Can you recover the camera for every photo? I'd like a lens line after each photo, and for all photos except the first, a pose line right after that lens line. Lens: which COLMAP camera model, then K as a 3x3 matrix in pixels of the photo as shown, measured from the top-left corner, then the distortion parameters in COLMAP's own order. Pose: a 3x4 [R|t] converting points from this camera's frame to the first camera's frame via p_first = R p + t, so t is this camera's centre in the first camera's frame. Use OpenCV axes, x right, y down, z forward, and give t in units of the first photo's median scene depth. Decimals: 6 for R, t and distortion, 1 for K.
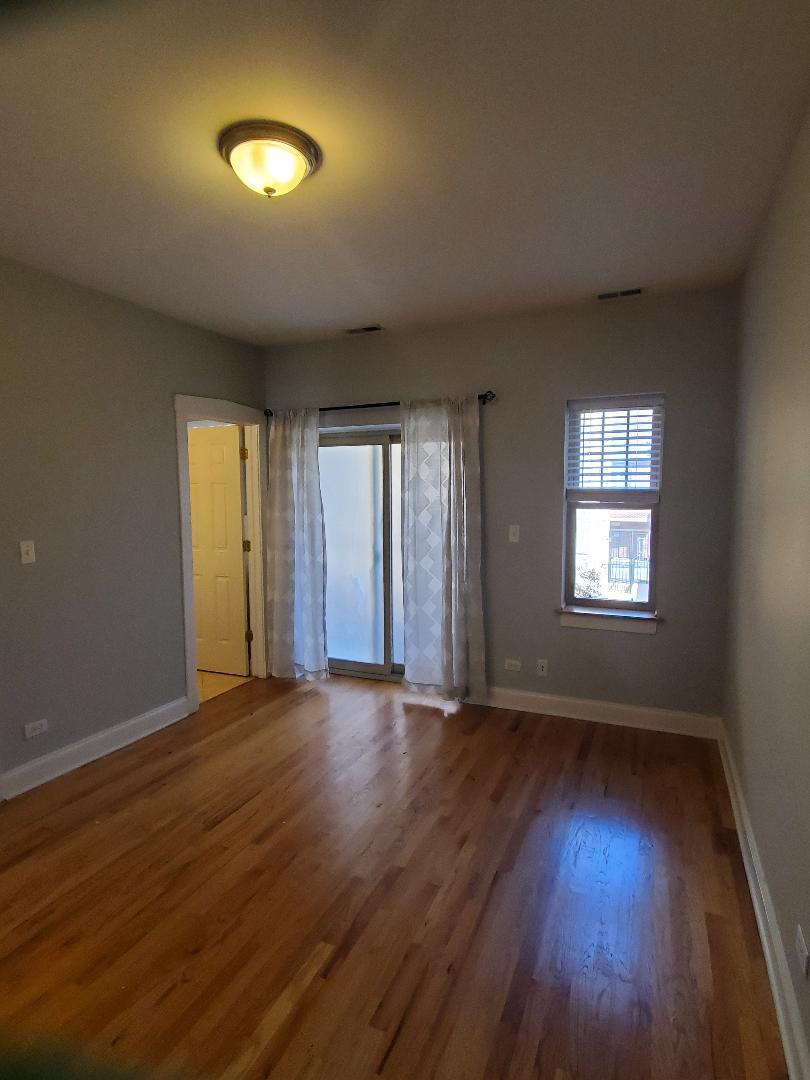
lens RADIAL K [[556.0, 0, 409.8], [0, 556.0, 541.7], [0, 0, 1]] dist [-0.002123, -0.000800]
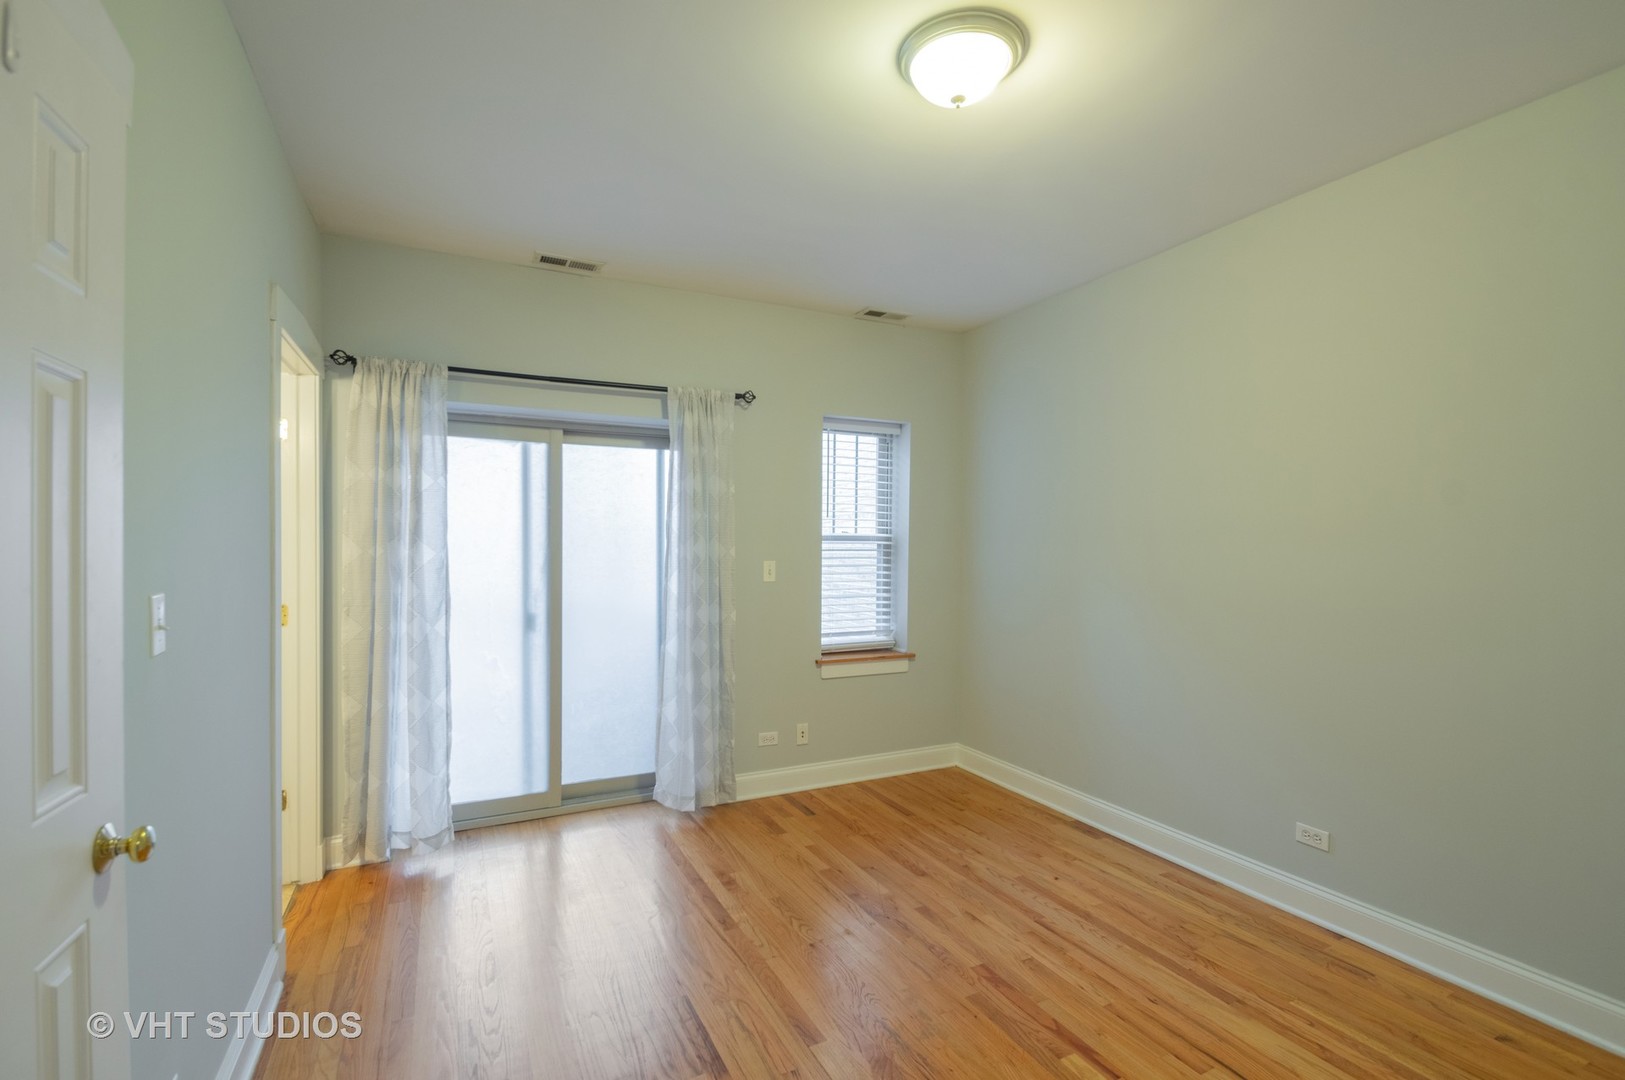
lens RADIAL K [[737.1, 0, 810.6], [0, 737.1, 560.2], [0, 0, 1]] dist [0.000696, 0.000019]
pose [[0.646850, -0.009644, 0.762556, -0.603533], [0.060390, 0.997428, -0.038611, 0.014389], [-0.760222, 0.071026, 0.645769, 0.276316]]
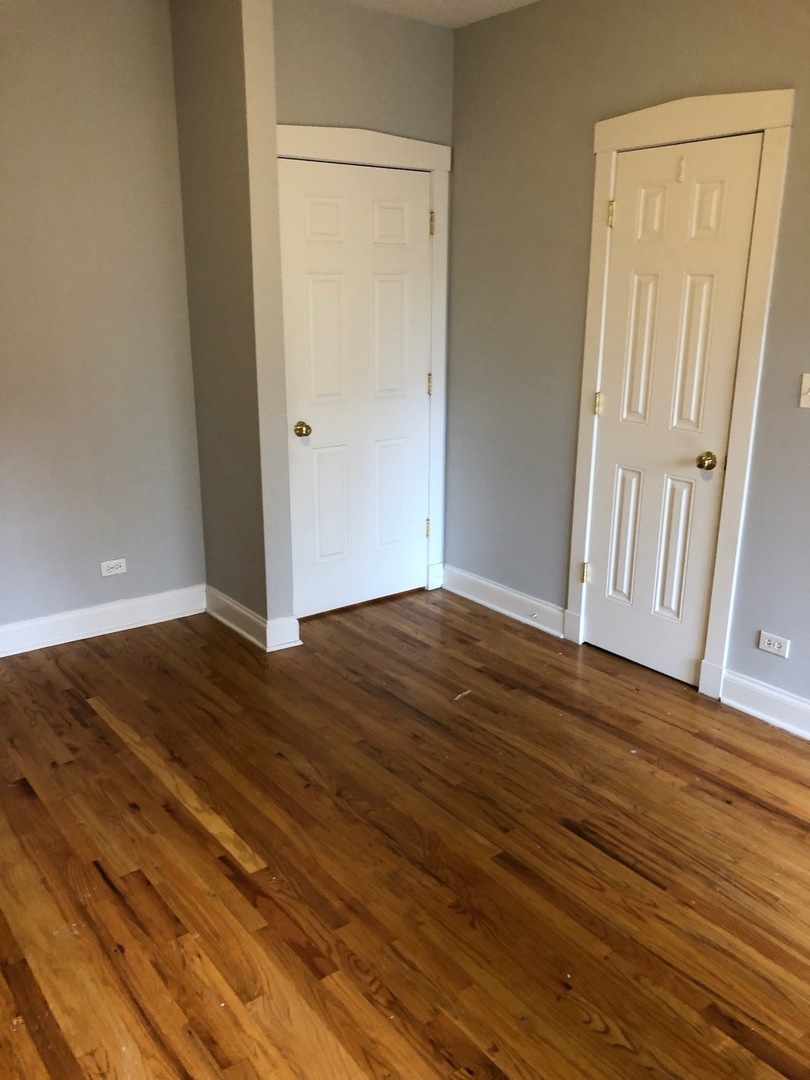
lens RADIAL K [[874.7, 0, 409.6], [0, 874.7, 538.2], [0, 0, 1]] dist [0.035730, -0.027499]
pose [[-0.482213, 0.243458, -0.841546, 0.368136], [-0.075140, 0.945575, 0.316610, -0.088576], [0.872826, 0.215907, -0.437675, 0.843341]]
